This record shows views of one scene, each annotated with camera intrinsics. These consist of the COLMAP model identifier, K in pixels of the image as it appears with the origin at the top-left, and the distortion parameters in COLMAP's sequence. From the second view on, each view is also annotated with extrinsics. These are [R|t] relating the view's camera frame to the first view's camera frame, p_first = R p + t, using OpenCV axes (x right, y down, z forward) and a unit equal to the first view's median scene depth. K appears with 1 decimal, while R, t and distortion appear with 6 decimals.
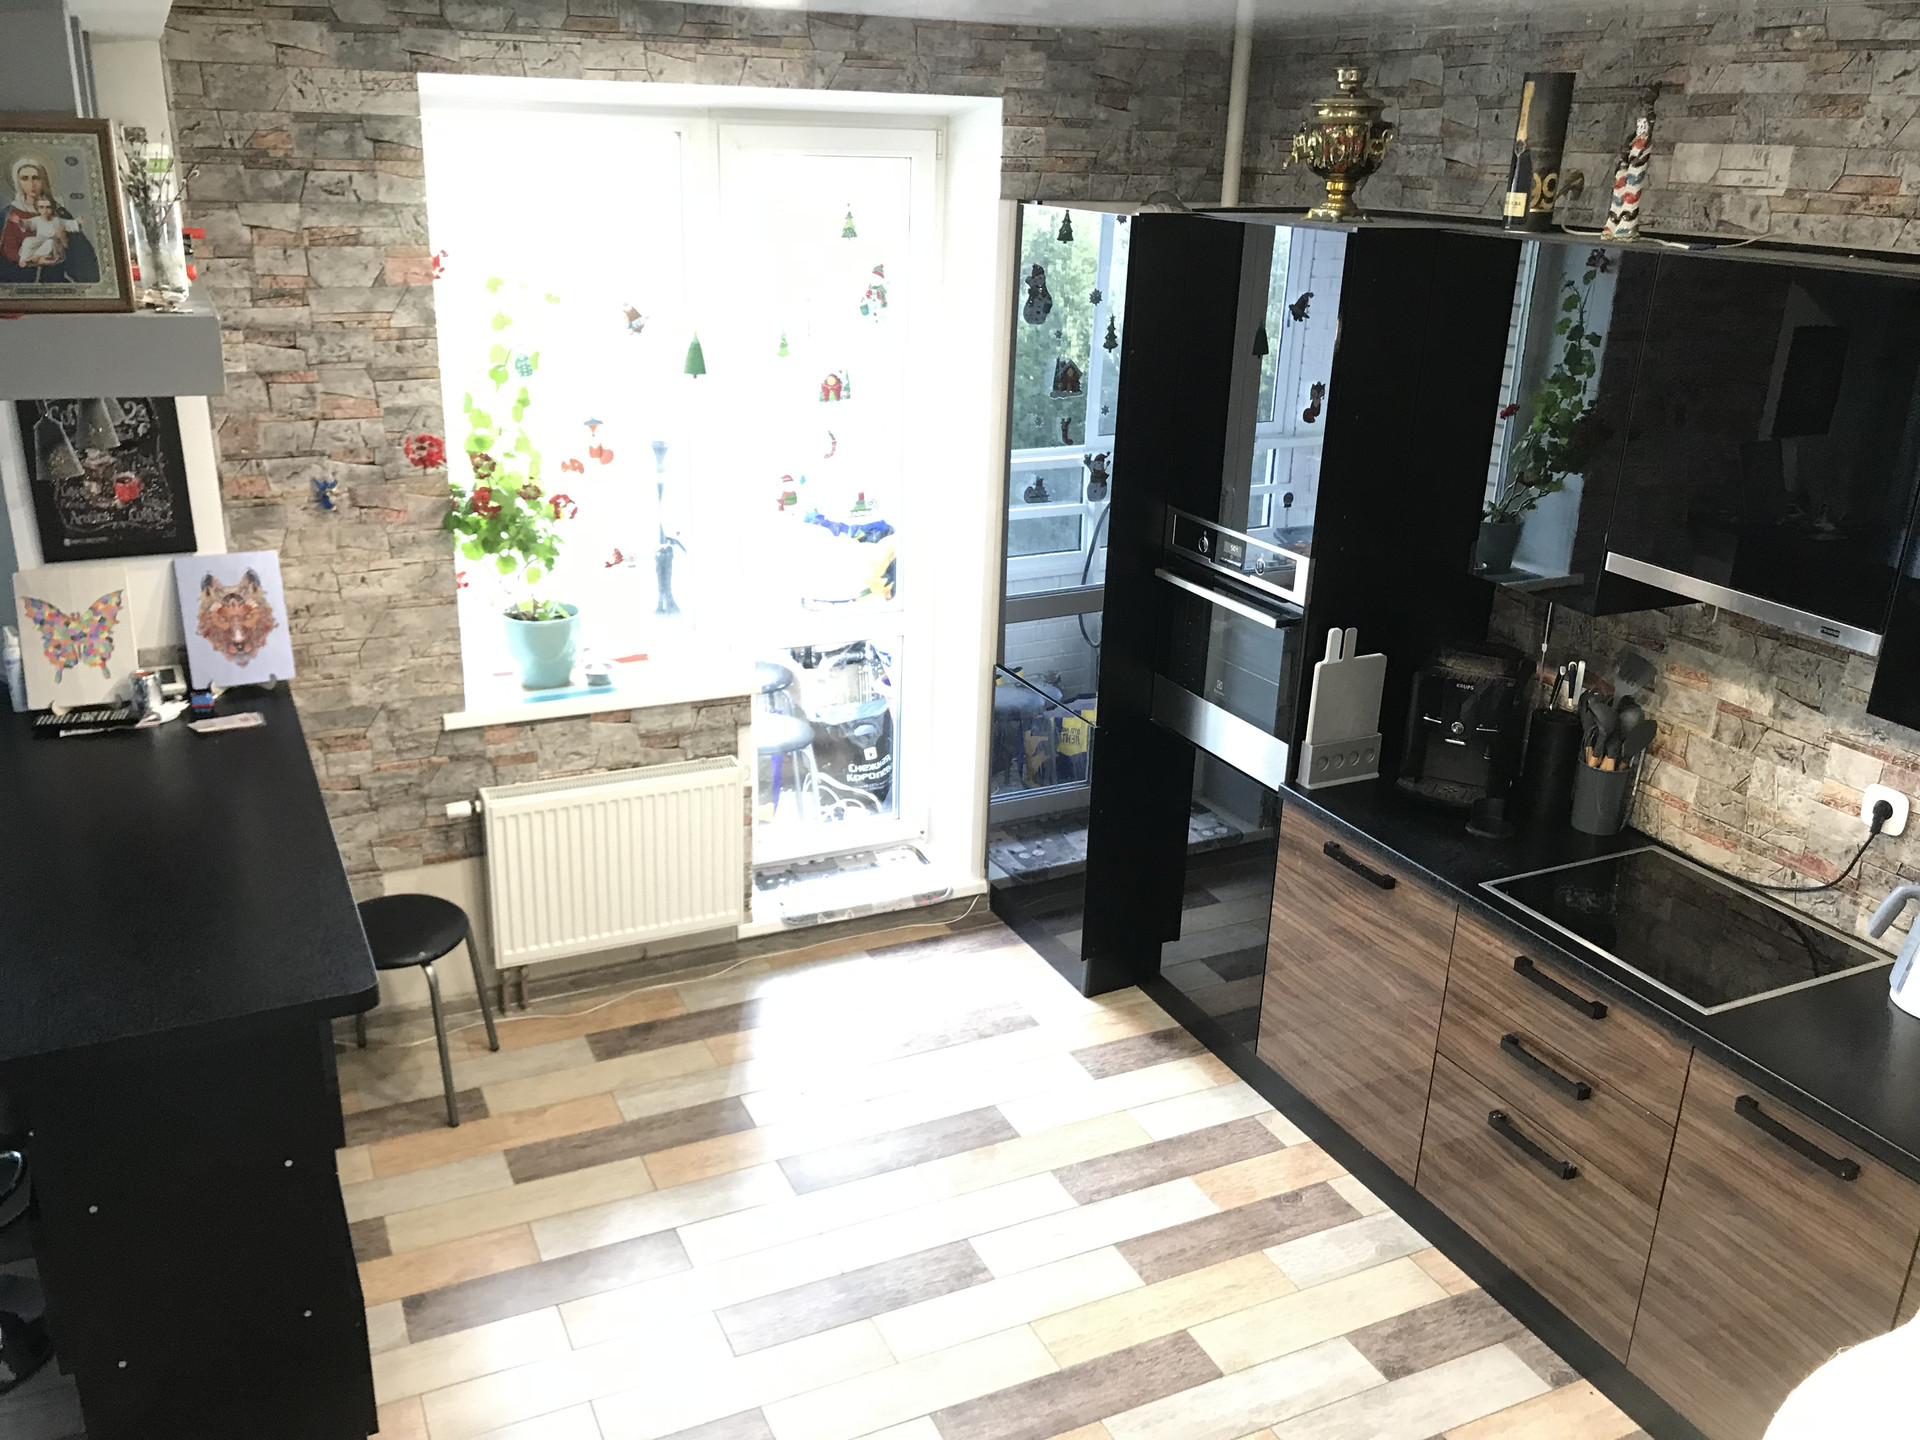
lens RADIAL K [[1584.1, 0, 922.8], [0, 1584.1, 723.5], [0, 0, 1]] dist [0.041184, -0.043509]
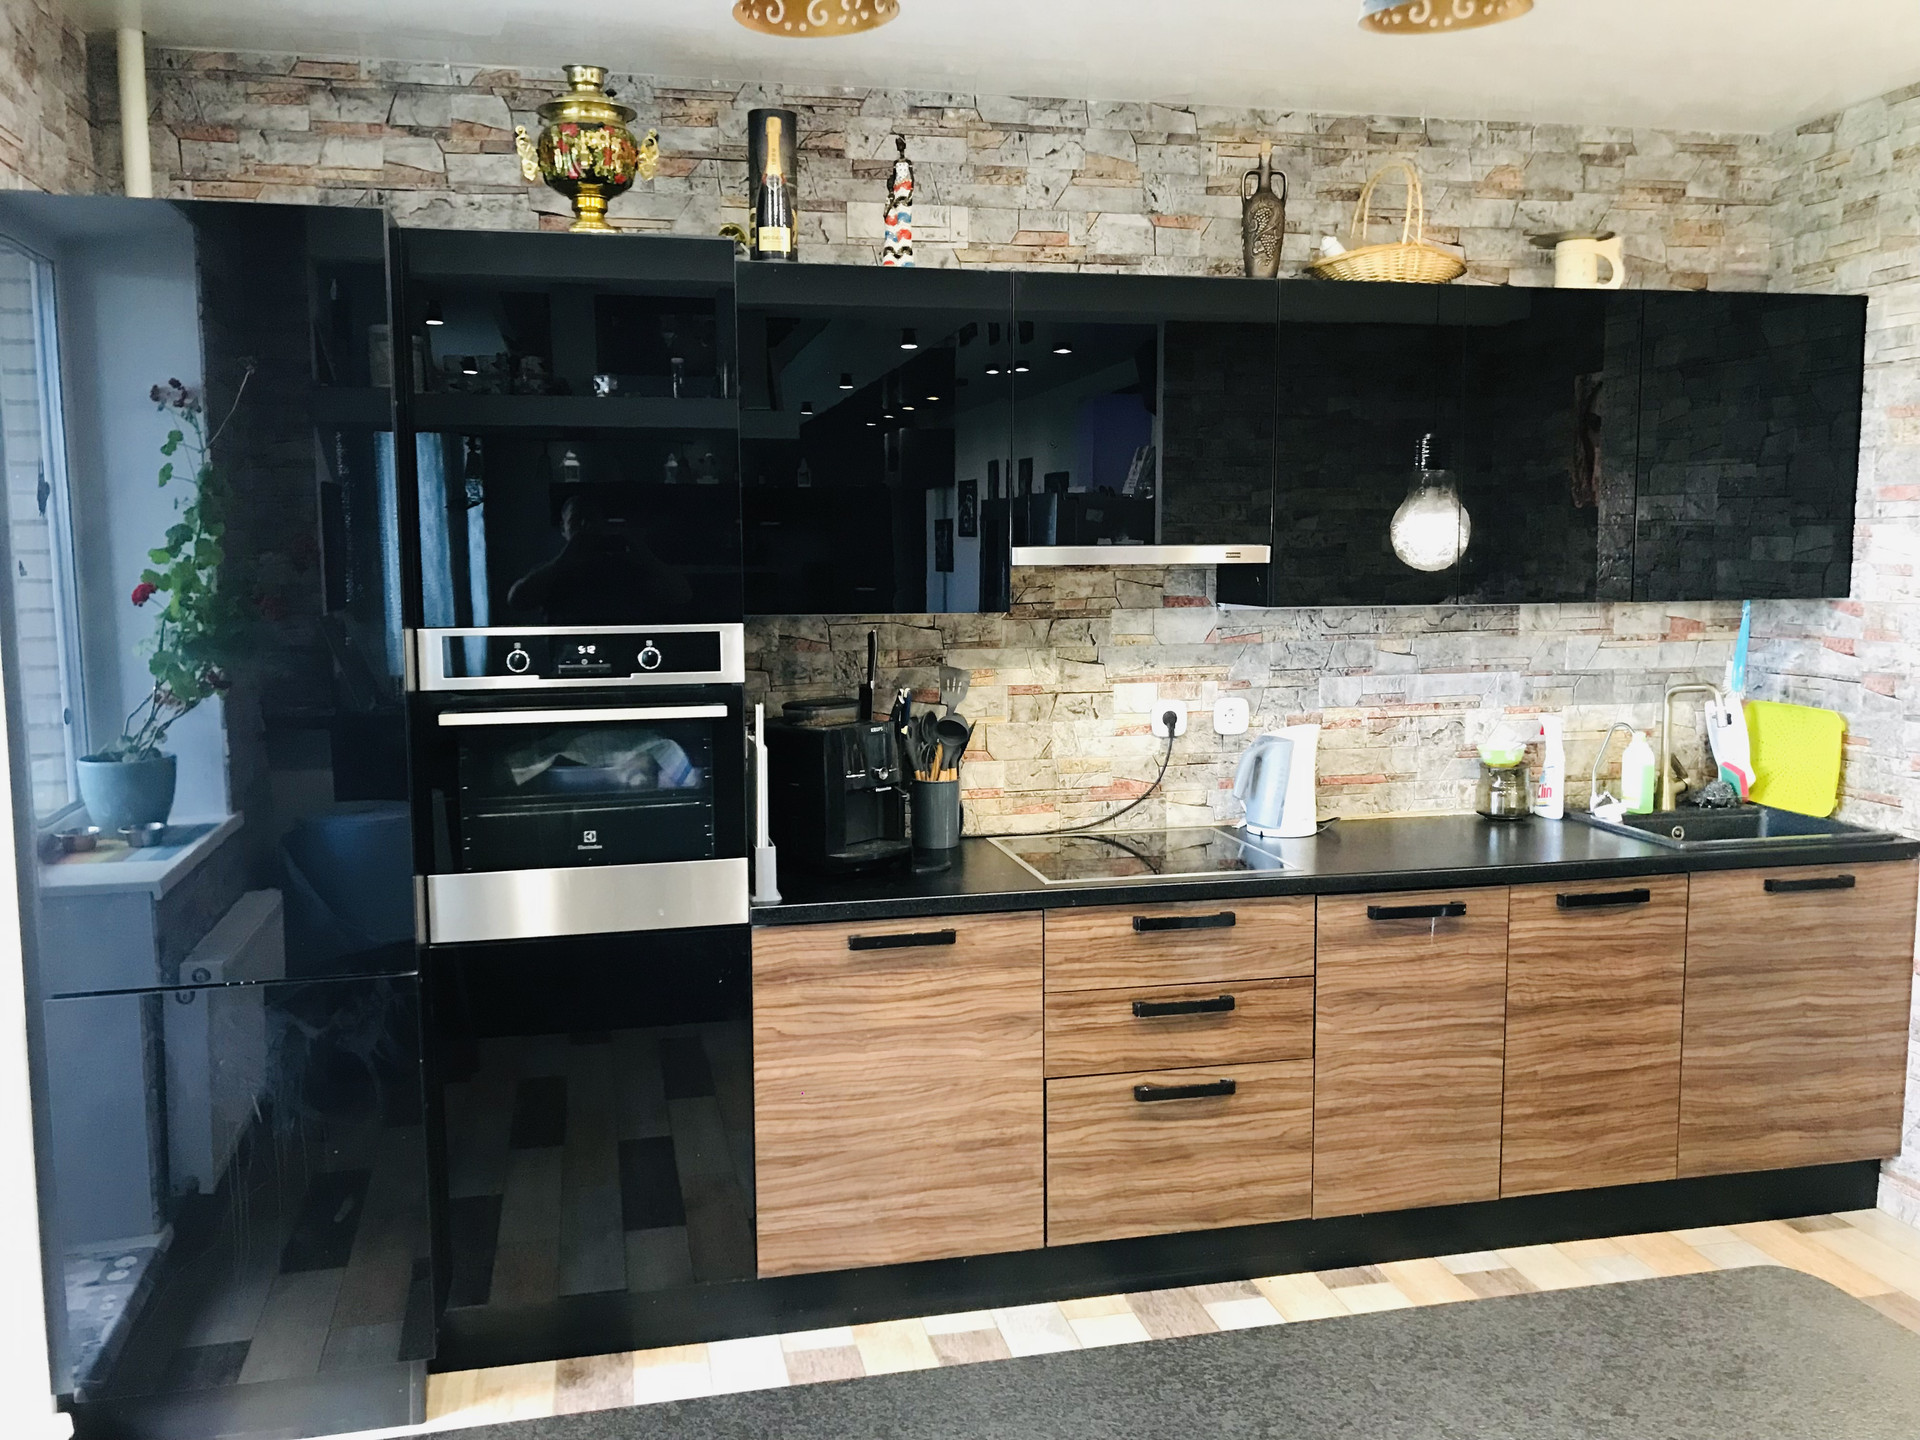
lens RADIAL K [[1584.1, 0, 953.9], [0, 1584.1, 715.1], [0, 0, 1]] dist [0.041184, -0.043509]
pose [[0.220668, -0.135977, 0.965824, -0.602364], [0.350980, 0.934969, 0.051442, -0.068278], [-0.910010, 0.327633, 0.254043, 0.775856]]
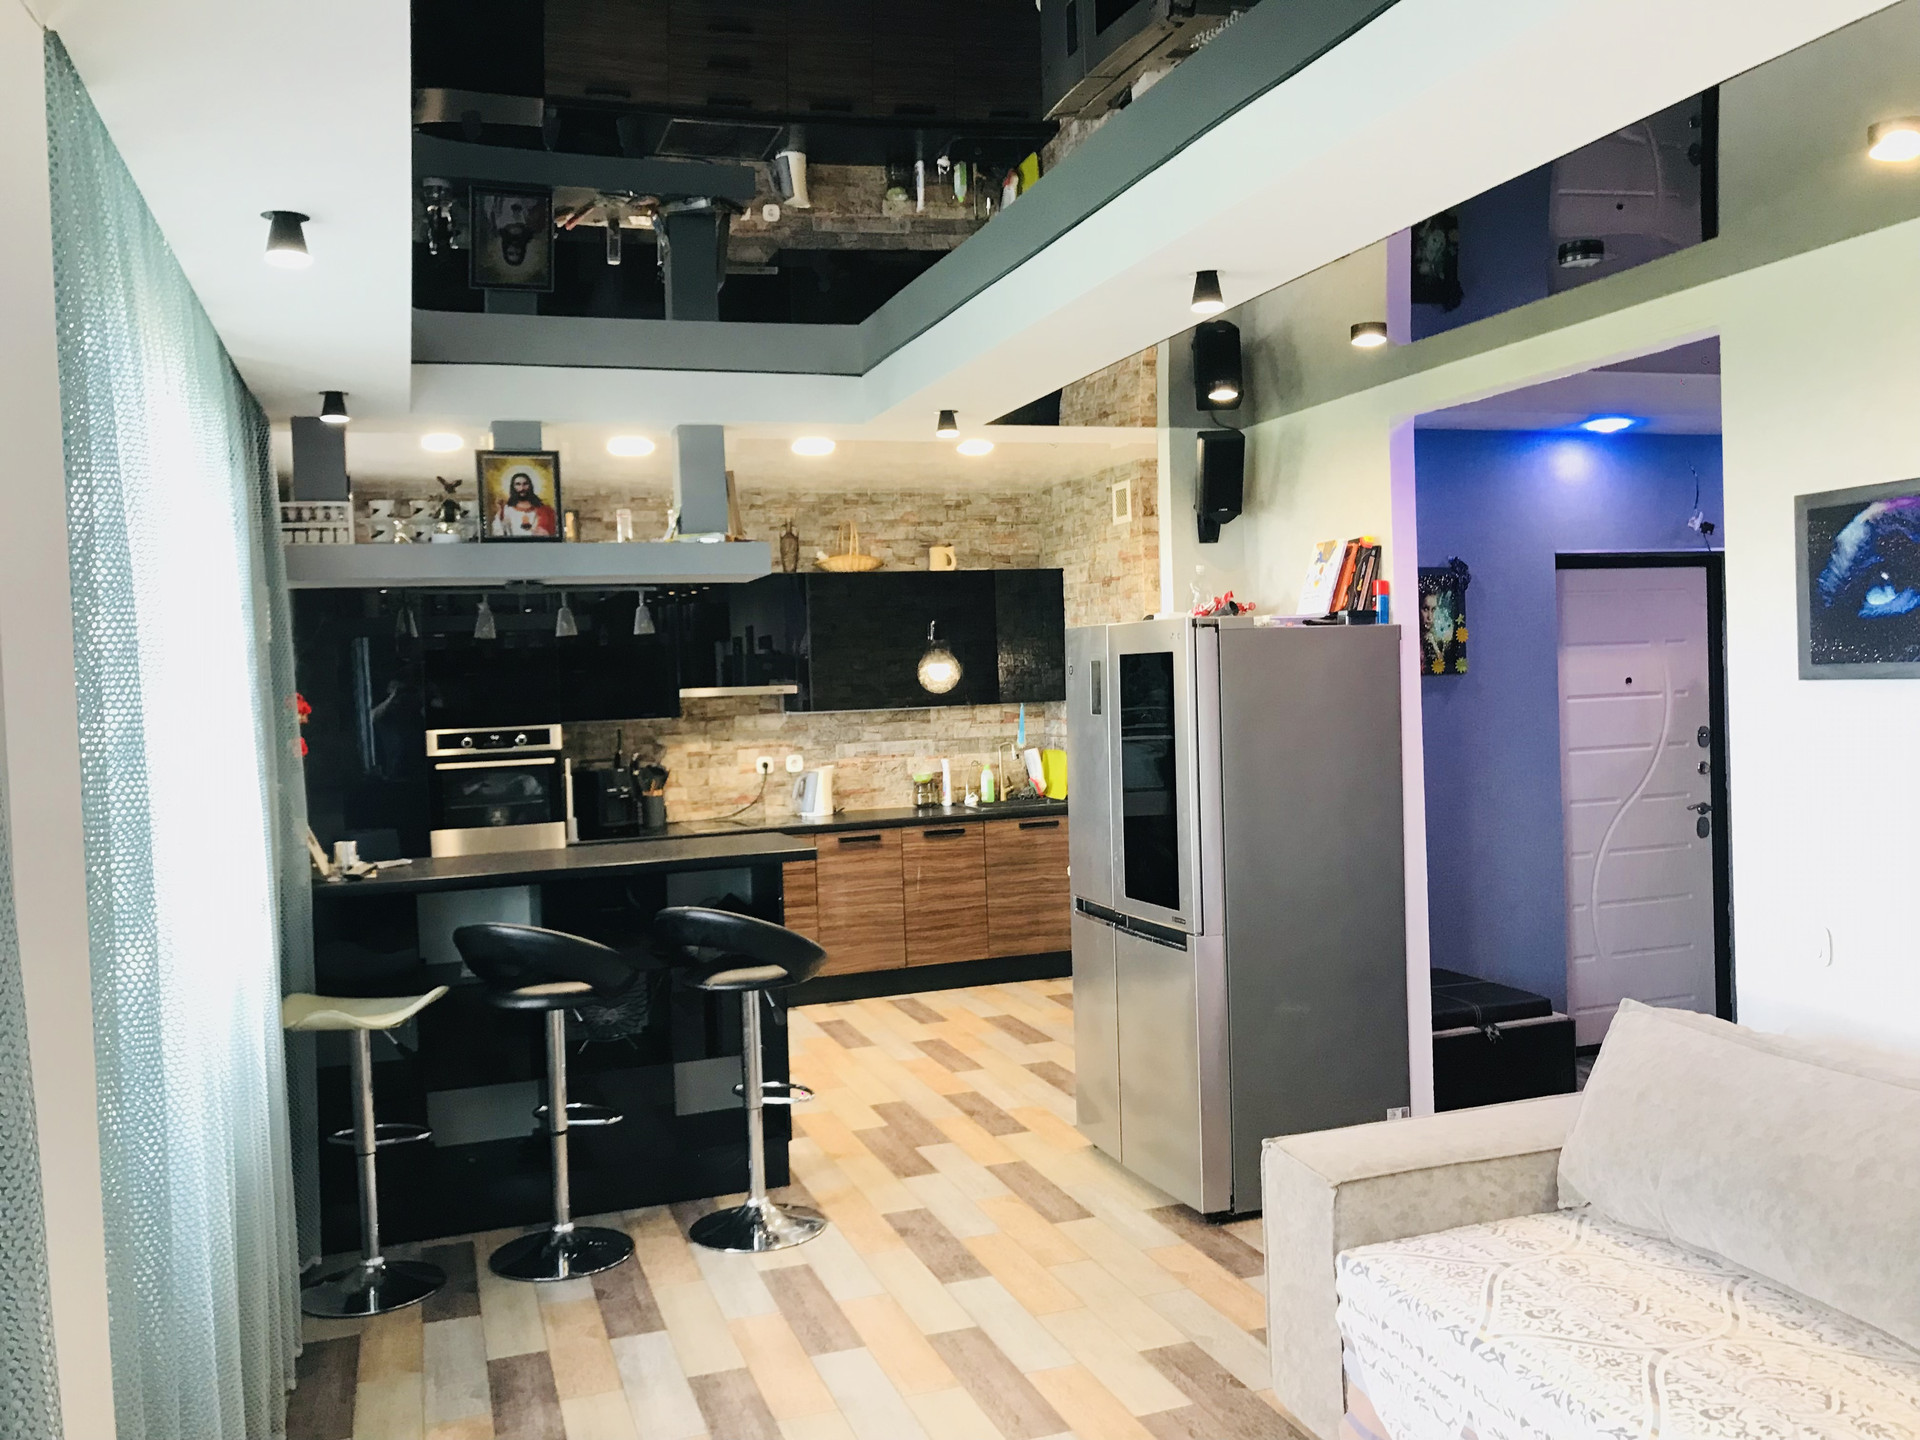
lens RADIAL K [[1584.1, 0, 975.3], [0, 1584.1, 716.9], [0, 0, 1]] dist [0.041184, -0.043509]
pose [[0.098885, -0.064294, 0.993020, -1.911327], [0.381952, 0.923925, 0.021786, 0.051544], [-0.918877, 0.377132, 0.115919, 0.297922]]
